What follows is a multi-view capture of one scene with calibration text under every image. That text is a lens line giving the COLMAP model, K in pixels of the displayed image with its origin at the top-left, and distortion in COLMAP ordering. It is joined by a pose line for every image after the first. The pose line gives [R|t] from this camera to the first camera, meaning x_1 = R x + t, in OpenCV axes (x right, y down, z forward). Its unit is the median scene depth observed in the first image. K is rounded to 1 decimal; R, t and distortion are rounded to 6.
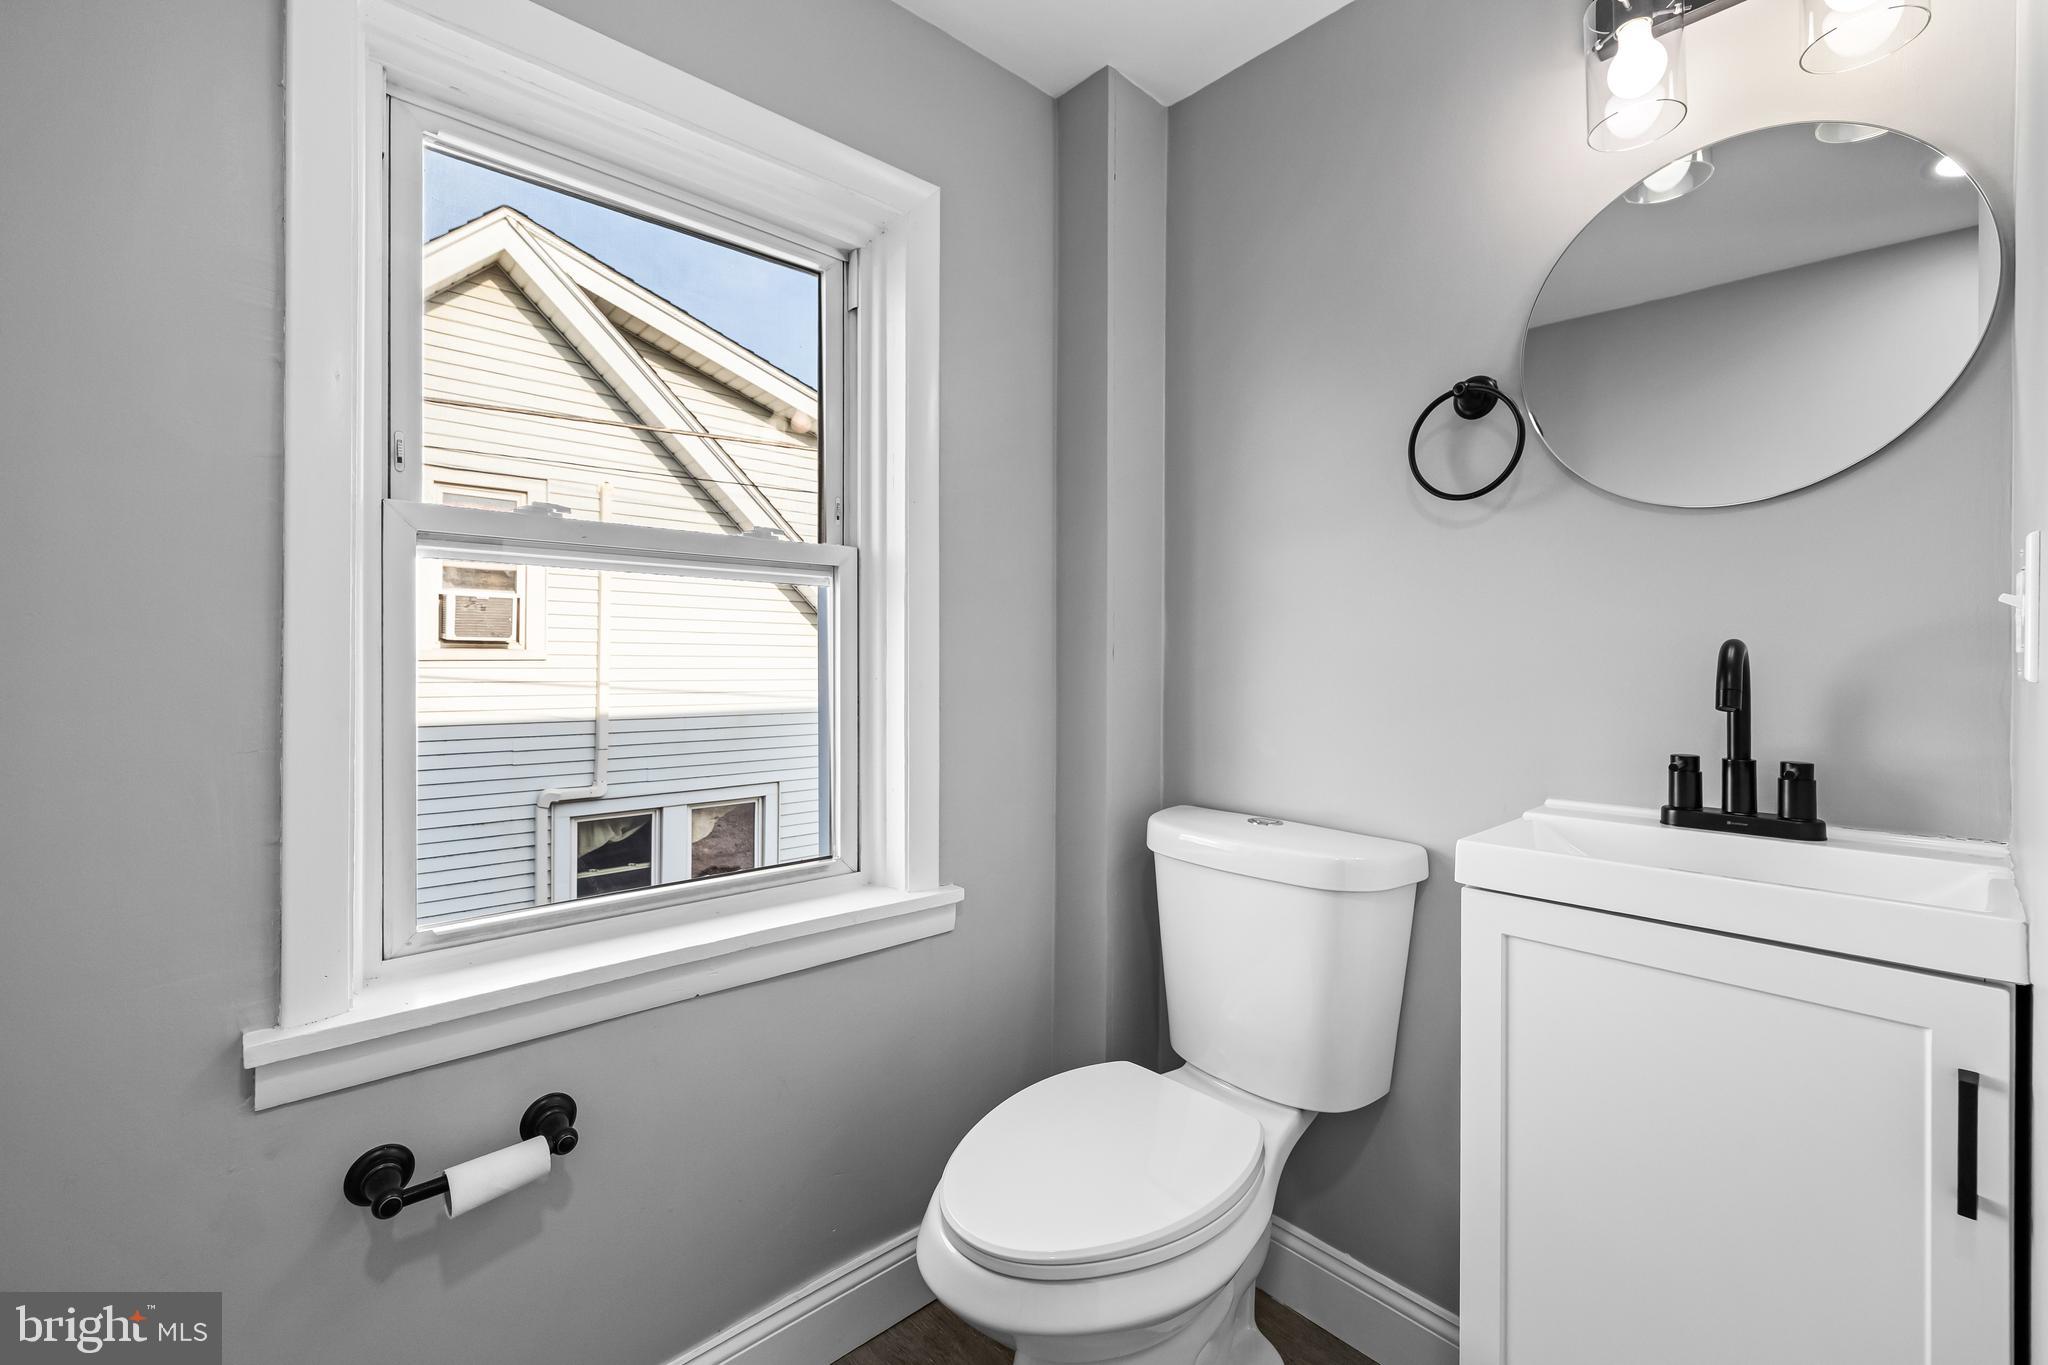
lens RADIAL K [[861.9, 0, 1013.6], [0, 861.9, 672.9], [0, 0, 1]] dist [-0.001188, 0.000261]
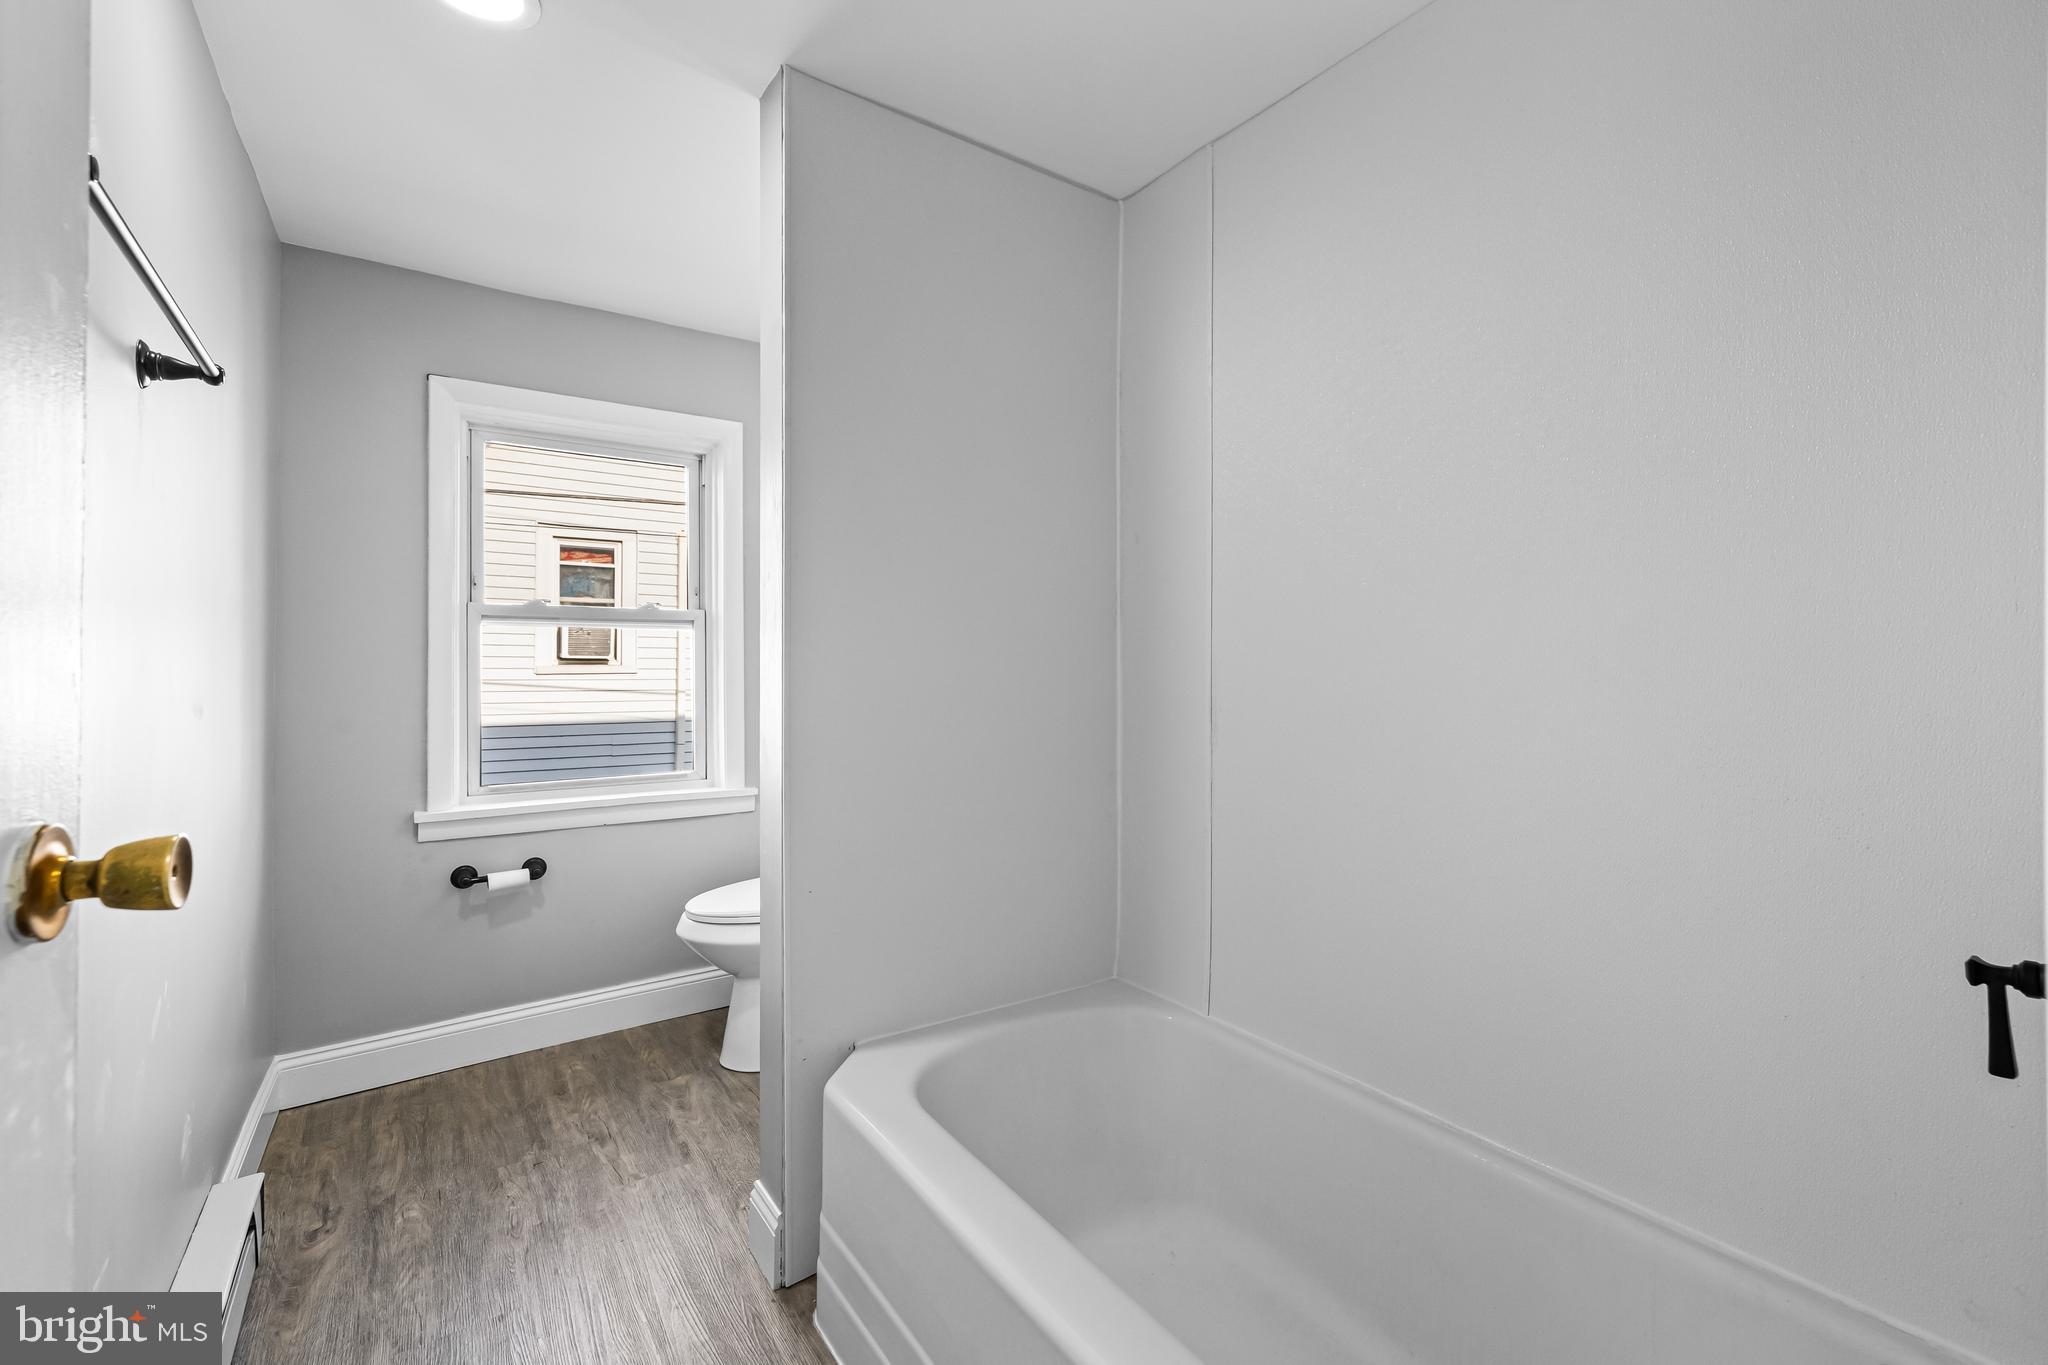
lens RADIAL K [[861.9, 0, 1011.6], [0, 861.9, 682.8], [0, 0, 1]] dist [-0.001188, 0.000261]
pose [[0.991101, -0.004750, -0.133030, 1.005245], [0.004364, 0.999985, -0.003196, 0.033241], [0.133043, 0.002587, 0.991107, -1.084274]]
